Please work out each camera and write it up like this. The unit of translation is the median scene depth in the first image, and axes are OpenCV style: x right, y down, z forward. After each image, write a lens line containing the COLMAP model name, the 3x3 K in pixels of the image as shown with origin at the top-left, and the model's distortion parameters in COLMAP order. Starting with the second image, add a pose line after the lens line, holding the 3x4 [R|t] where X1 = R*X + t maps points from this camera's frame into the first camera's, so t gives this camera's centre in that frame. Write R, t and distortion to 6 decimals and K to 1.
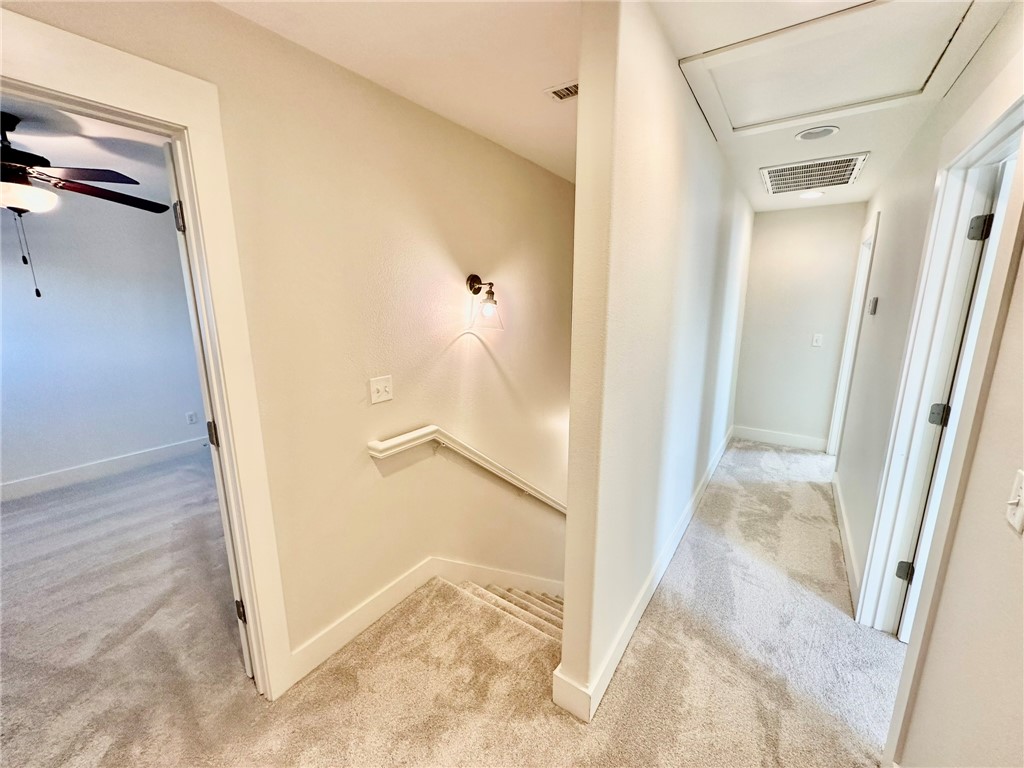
lens RADIAL K [[407.8, 0, 511.8], [0, 407.8, 382.6], [0, 0, 1]] dist [-0.003399, 0.000357]
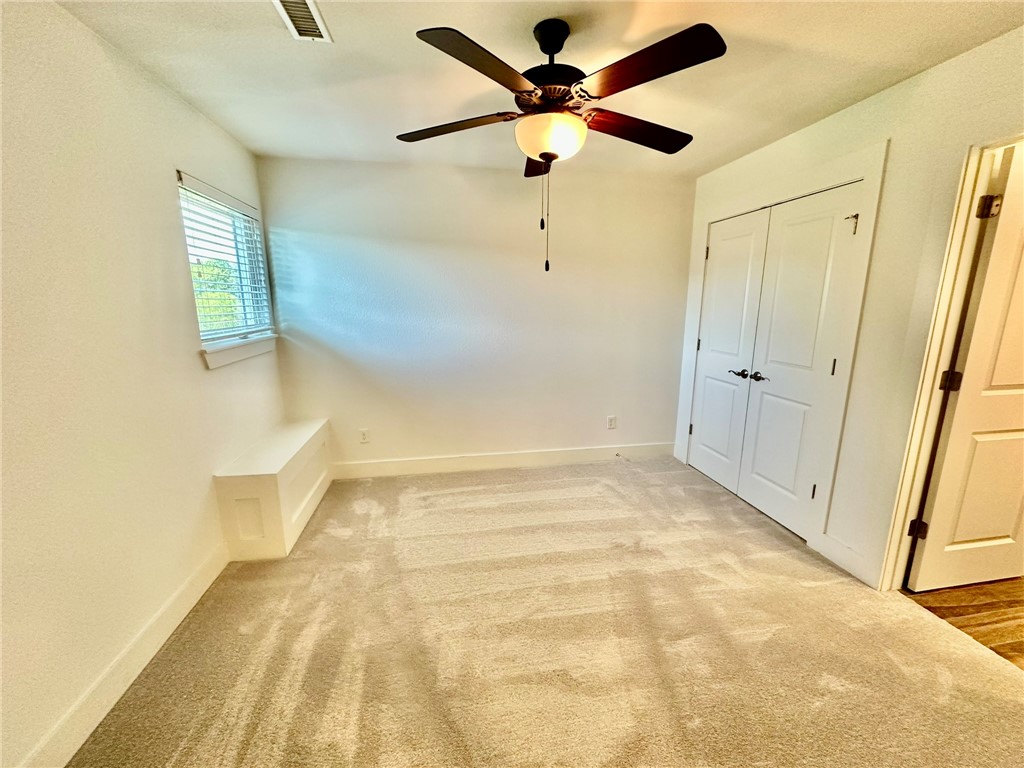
lens RADIAL K [[407.8, 0, 511.8], [0, 407.8, 382.6], [0, 0, 1]] dist [-0.003399, 0.000357]
pose [[0.696378, 0.143936, -0.703093, -0.535479], [-0.145635, 0.987640, 0.057944, -0.028780], [0.702743, 0.062043, 0.708733, 0.348717]]
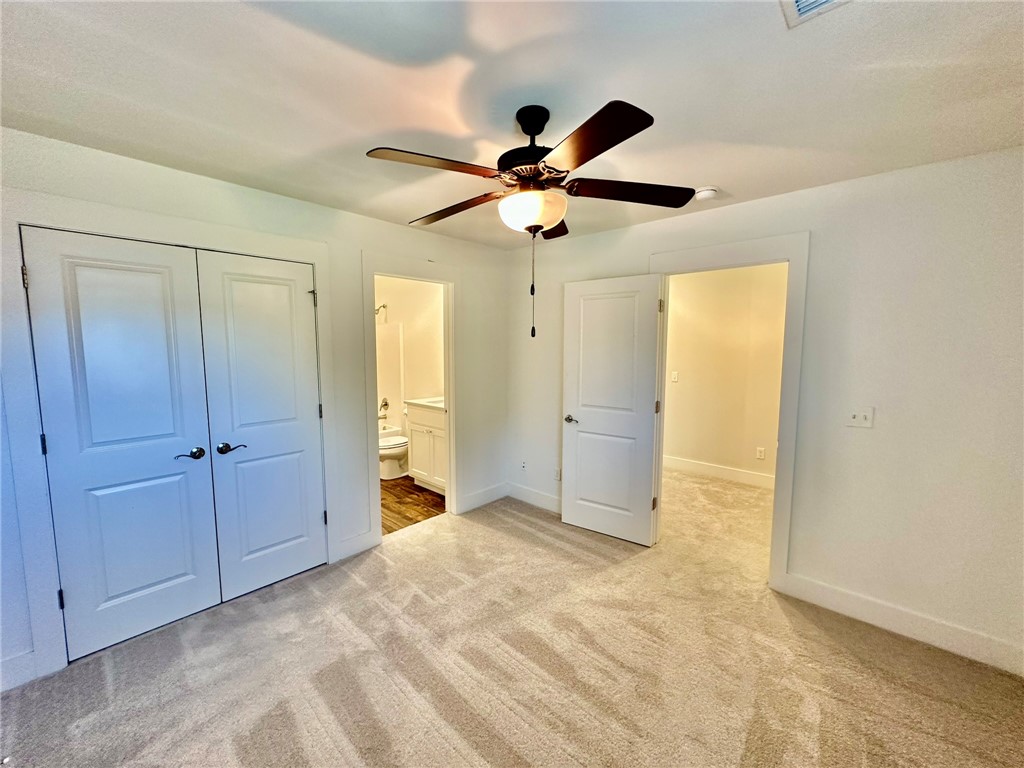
lens RADIAL K [[407.8, 0, 511.8], [0, 407.8, 382.6], [0, 0, 1]] dist [-0.003399, 0.000357]
pose [[0.148729, -0.091796, 0.984608, -1.658604], [0.197201, 0.978436, 0.061432, -0.153815], [-0.969016, 0.185029, 0.163624, 0.789333]]
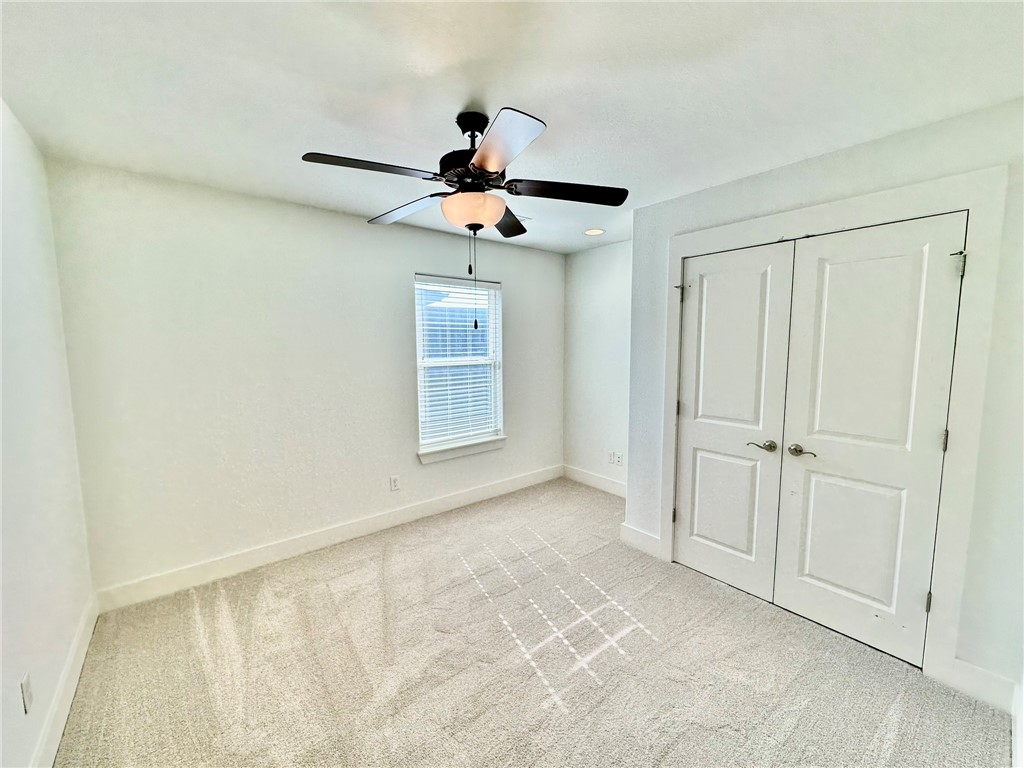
lens RADIAL K [[412.3, 0, 510.6], [0, 412.3, 388.4], [0, 0, 1]] dist [-0.000380, -0.000109]
pose [[0.957985, 0.027869, -0.285461, -1.190883], [-0.054958, 0.994663, -0.087325, -0.099251], [0.281504, 0.099345, 0.954404, 0.583100]]
